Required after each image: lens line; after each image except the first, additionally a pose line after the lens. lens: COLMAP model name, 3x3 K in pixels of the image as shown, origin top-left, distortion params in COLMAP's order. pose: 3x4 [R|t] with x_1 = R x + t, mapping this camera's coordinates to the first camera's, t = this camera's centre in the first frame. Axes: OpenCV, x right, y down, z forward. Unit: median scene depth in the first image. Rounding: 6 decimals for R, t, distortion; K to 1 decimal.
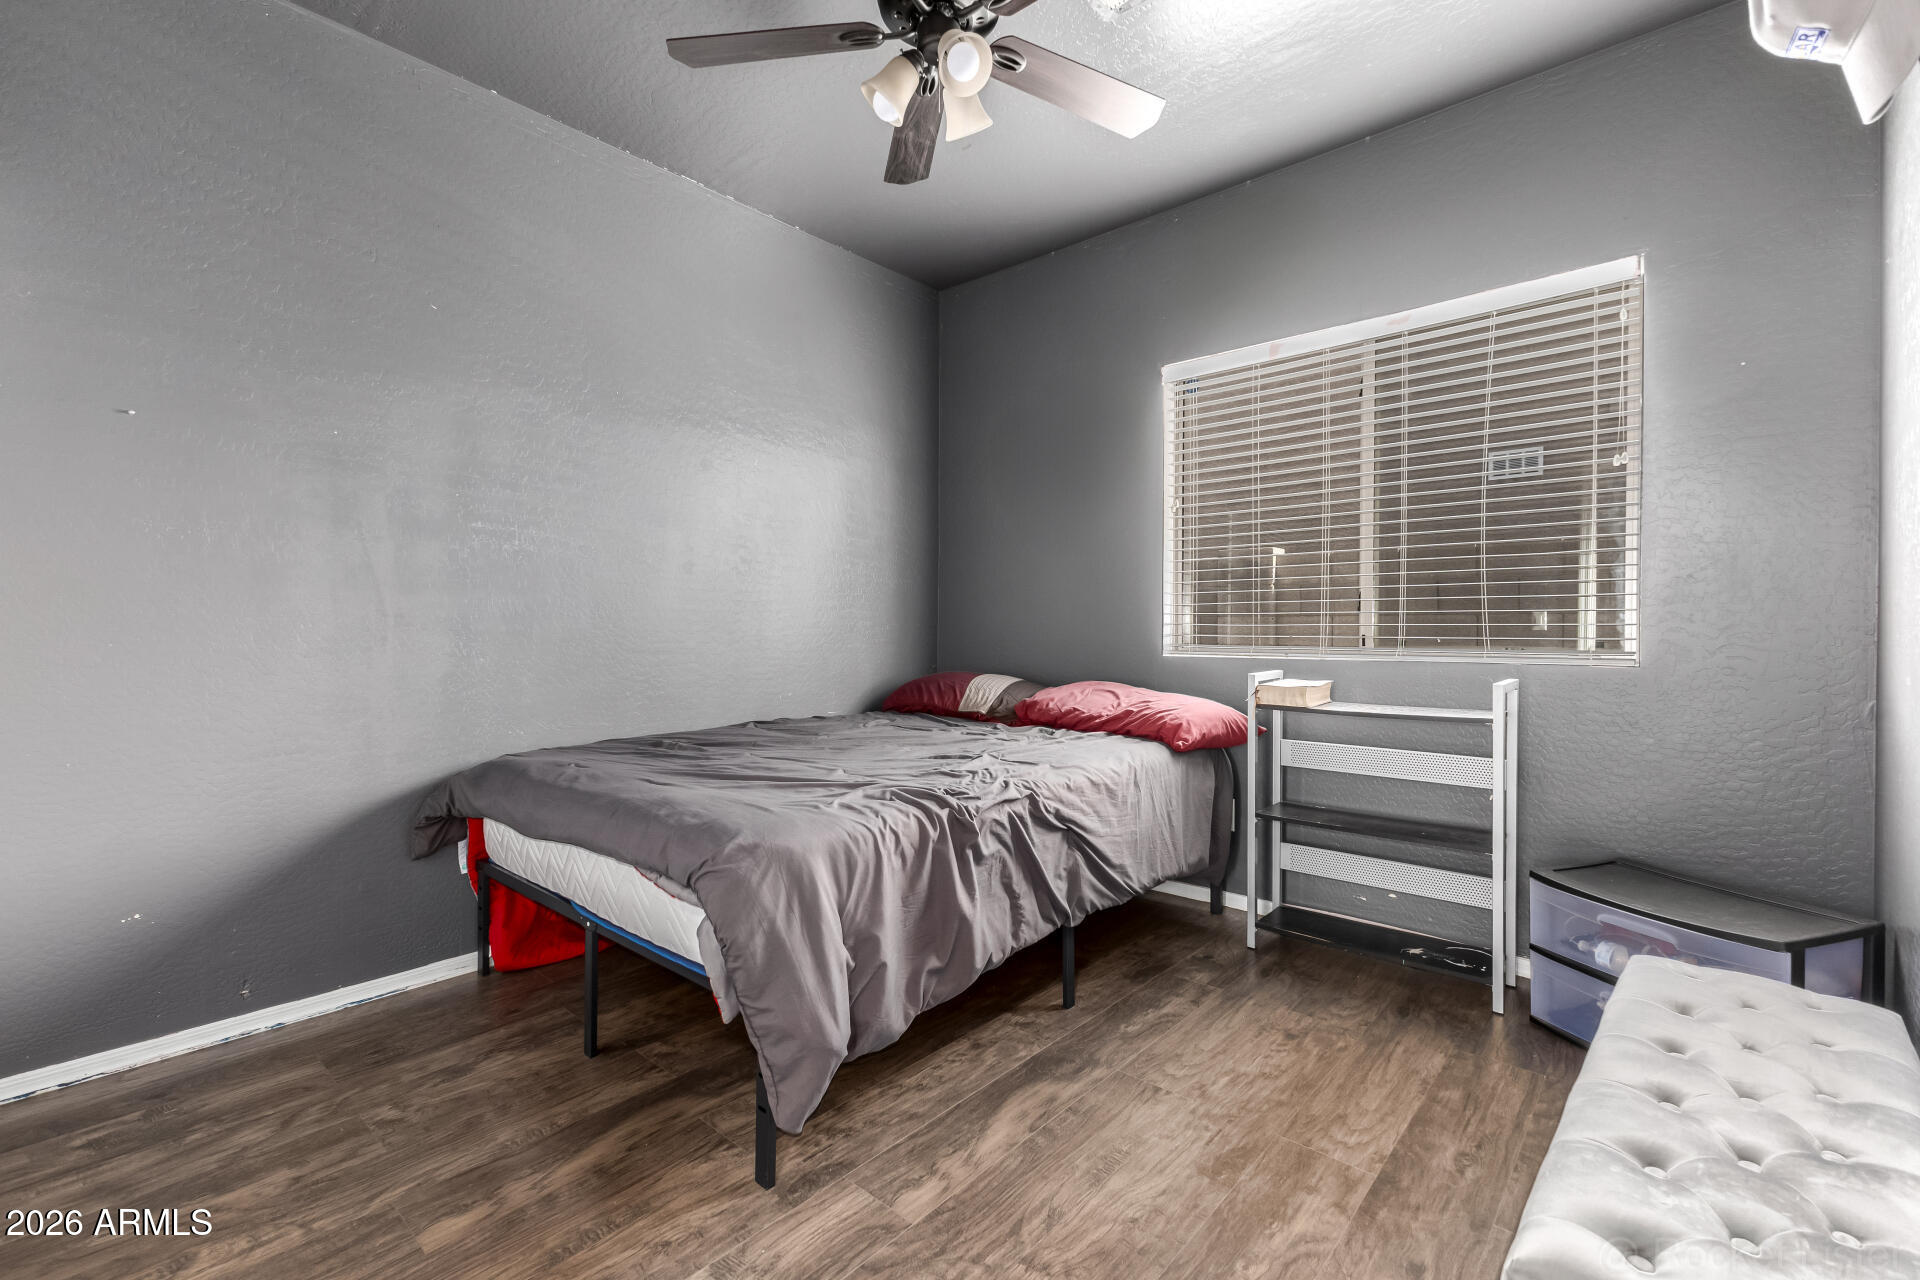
lens RADIAL K [[835.0, 0, 958.0], [0, 835.0, 638.2], [0, 0, 1]] dist [0.014145, -0.004370]
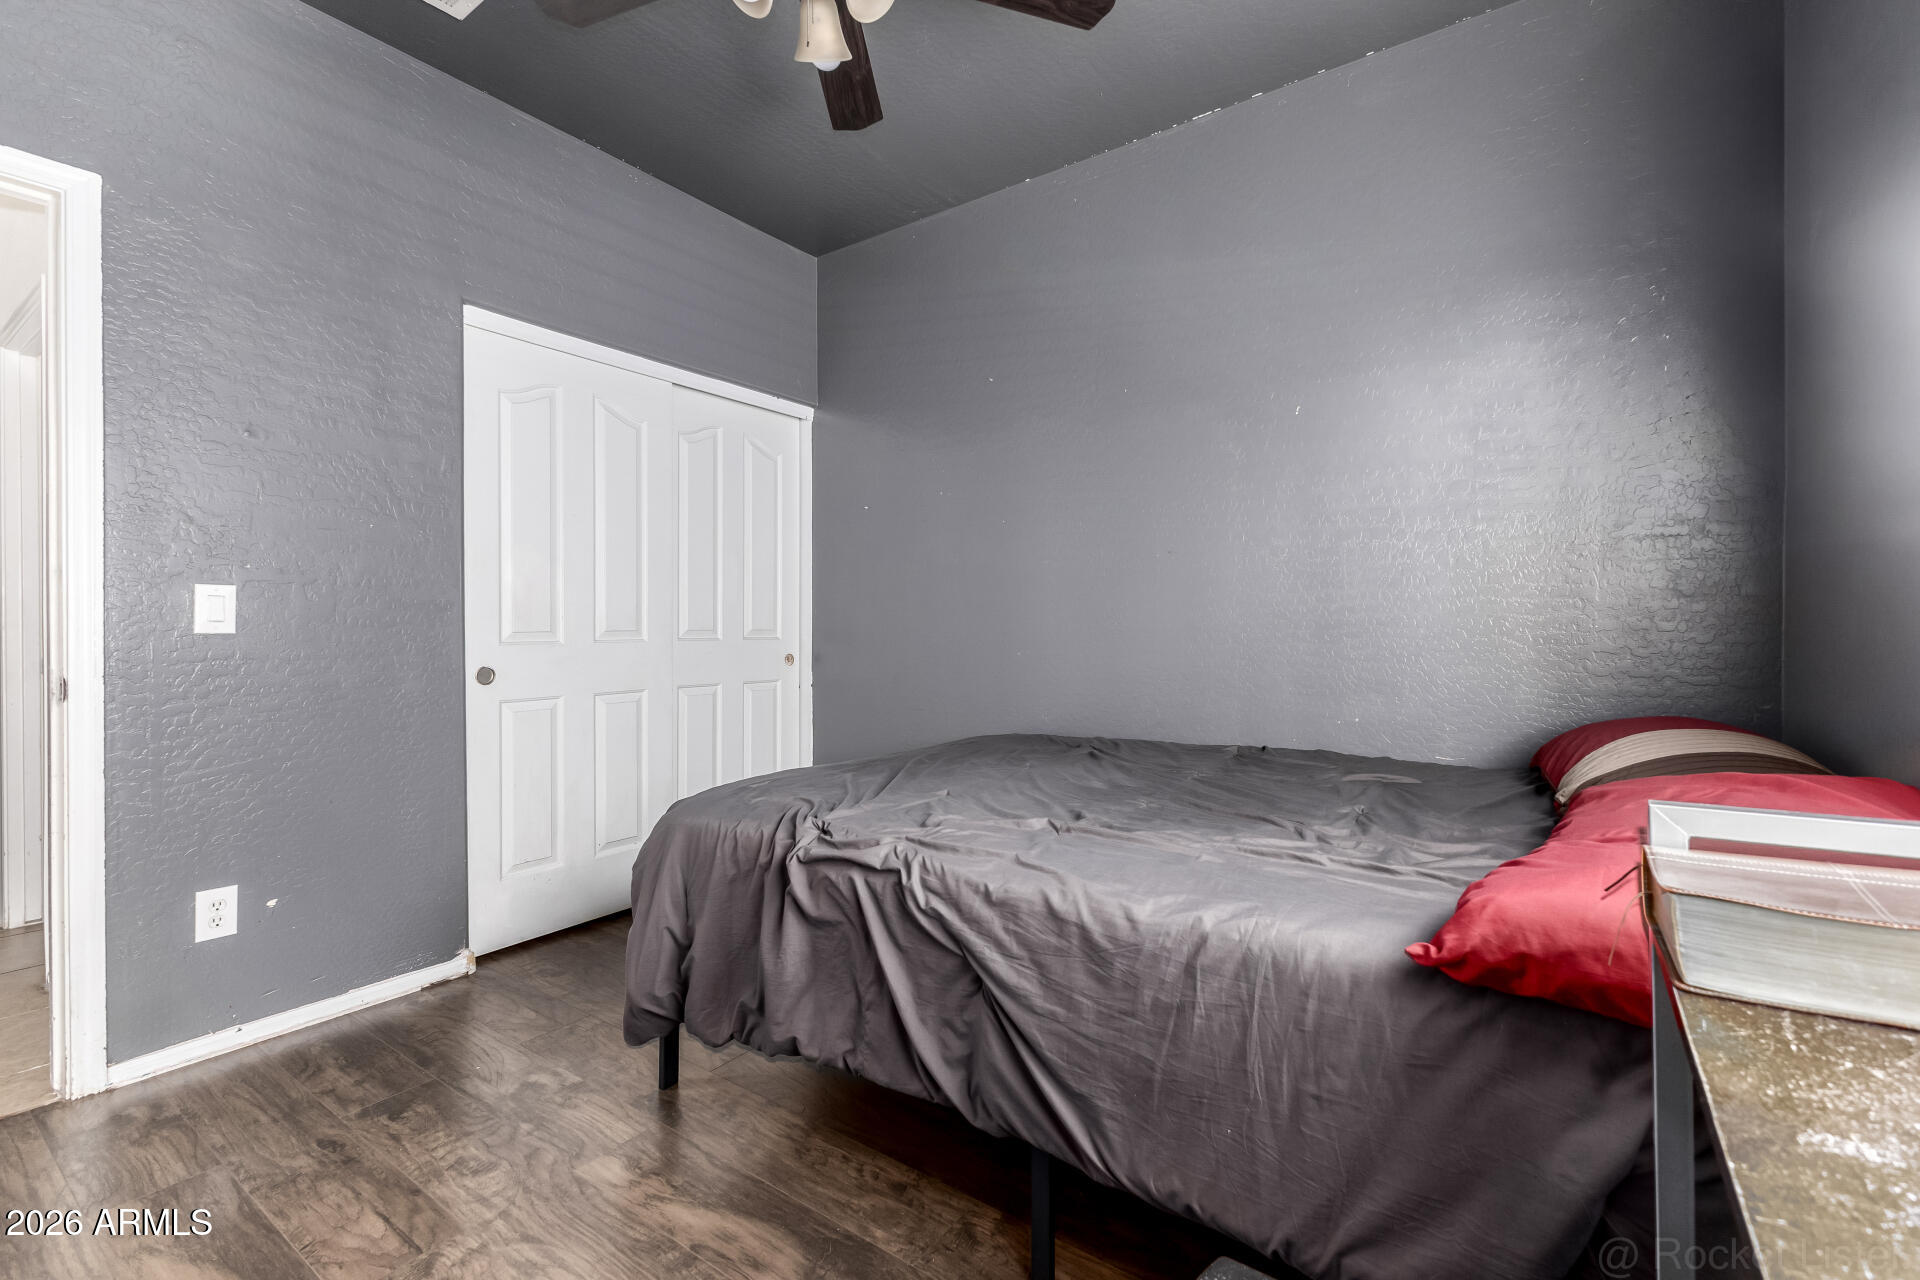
lens RADIAL K [[835.0, 0, 906.7], [0, 835.0, 609.1], [0, 0, 1]] dist [0.014145, -0.004370]
pose [[0.101993, 0.000568, -0.994785, 0.698477], [-0.004697, 0.999989, 0.000090, -0.025327], [0.994774, 0.004664, 0.101995, 0.848794]]
